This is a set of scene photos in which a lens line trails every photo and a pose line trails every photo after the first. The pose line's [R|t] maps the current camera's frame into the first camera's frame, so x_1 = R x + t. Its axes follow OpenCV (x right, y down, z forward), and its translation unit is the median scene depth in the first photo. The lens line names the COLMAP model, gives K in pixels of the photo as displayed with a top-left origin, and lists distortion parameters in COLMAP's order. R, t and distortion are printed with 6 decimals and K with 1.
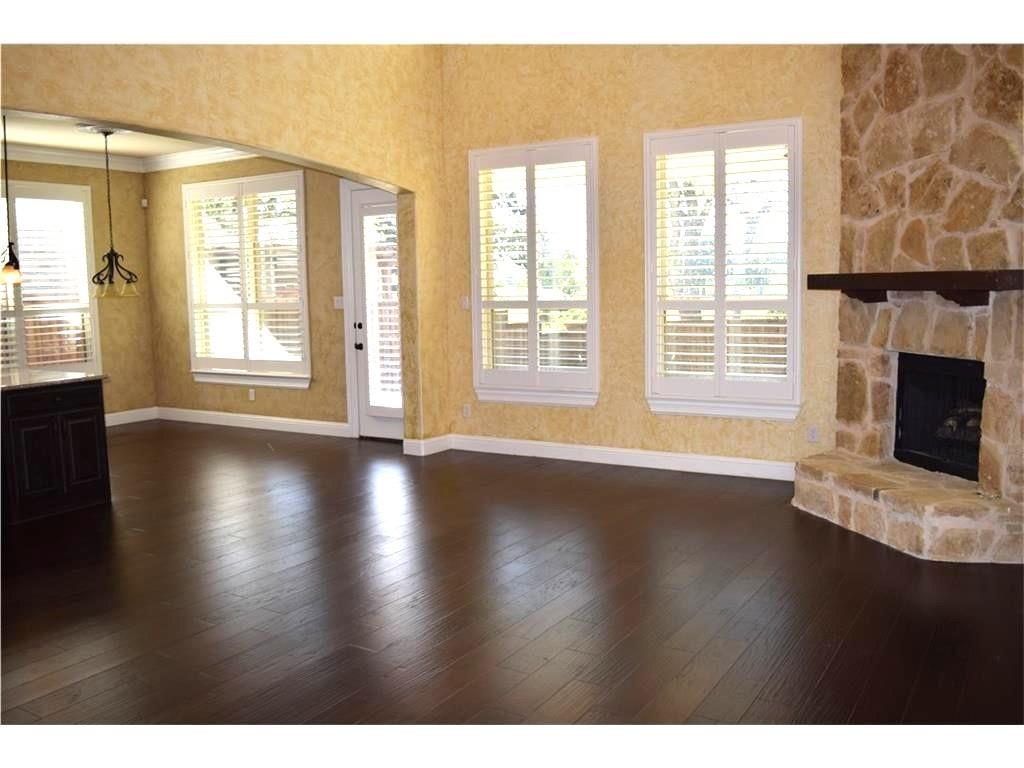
lens RADIAL K [[914.8, 0, 511.7], [0, 914.8, 386.2], [0, 0, 1]] dist [-0.076812, 0.003837]
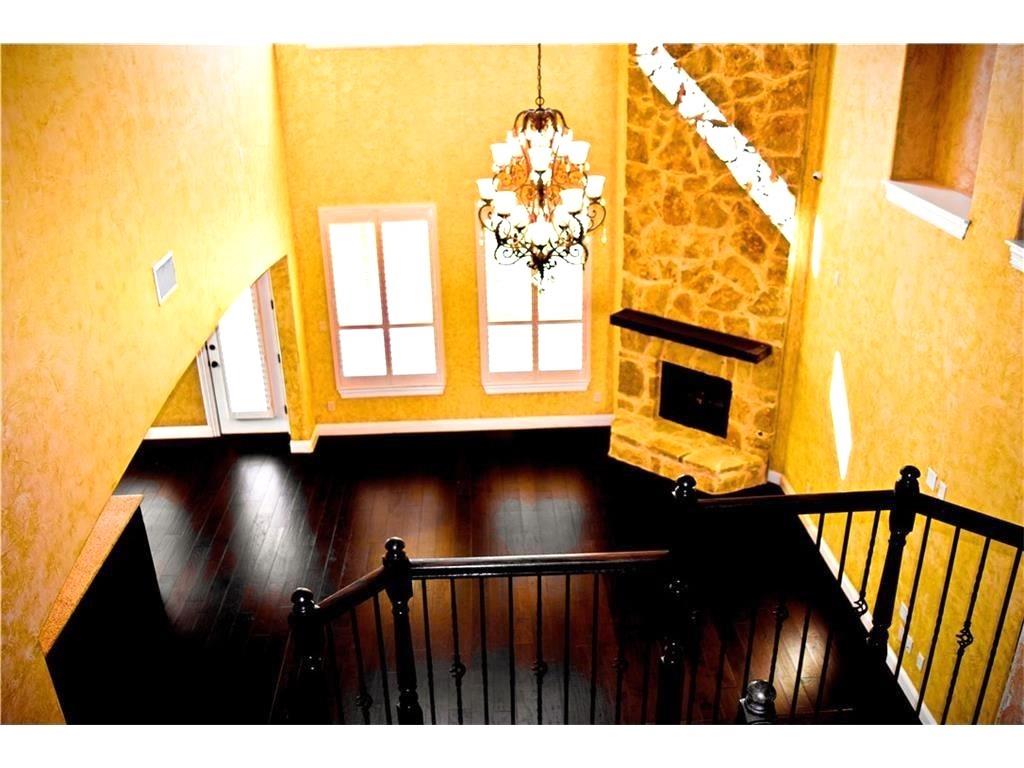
lens RADIAL K [[914.8, 0, 512.8], [0, 914.8, 386.8], [0, 0, 1]] dist [-0.076812, 0.003837]
pose [[0.831637, -0.223698, 0.508271, -0.634775], [0.064167, 0.947855, 0.312177, -0.503310], [-0.551600, -0.227004, 0.802625, -0.198657]]
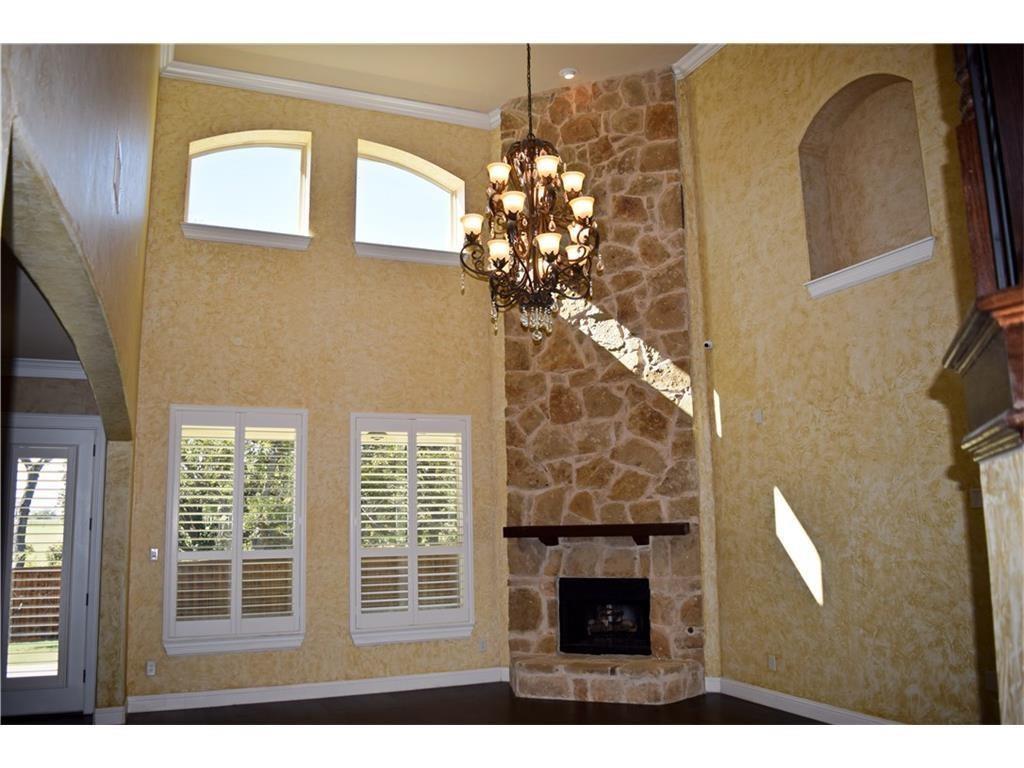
lens RADIAL K [[817.4, 0, 510.3], [0, 817.4, 383.7], [0, 0, 1]] dist [-0.090859, 0.011954]
pose [[0.582557, 0.138462, 0.800909, -0.712211], [0.098393, 0.966122, -0.238593, -0.034244], [-0.806812, 0.217798, 0.549198, 0.237989]]
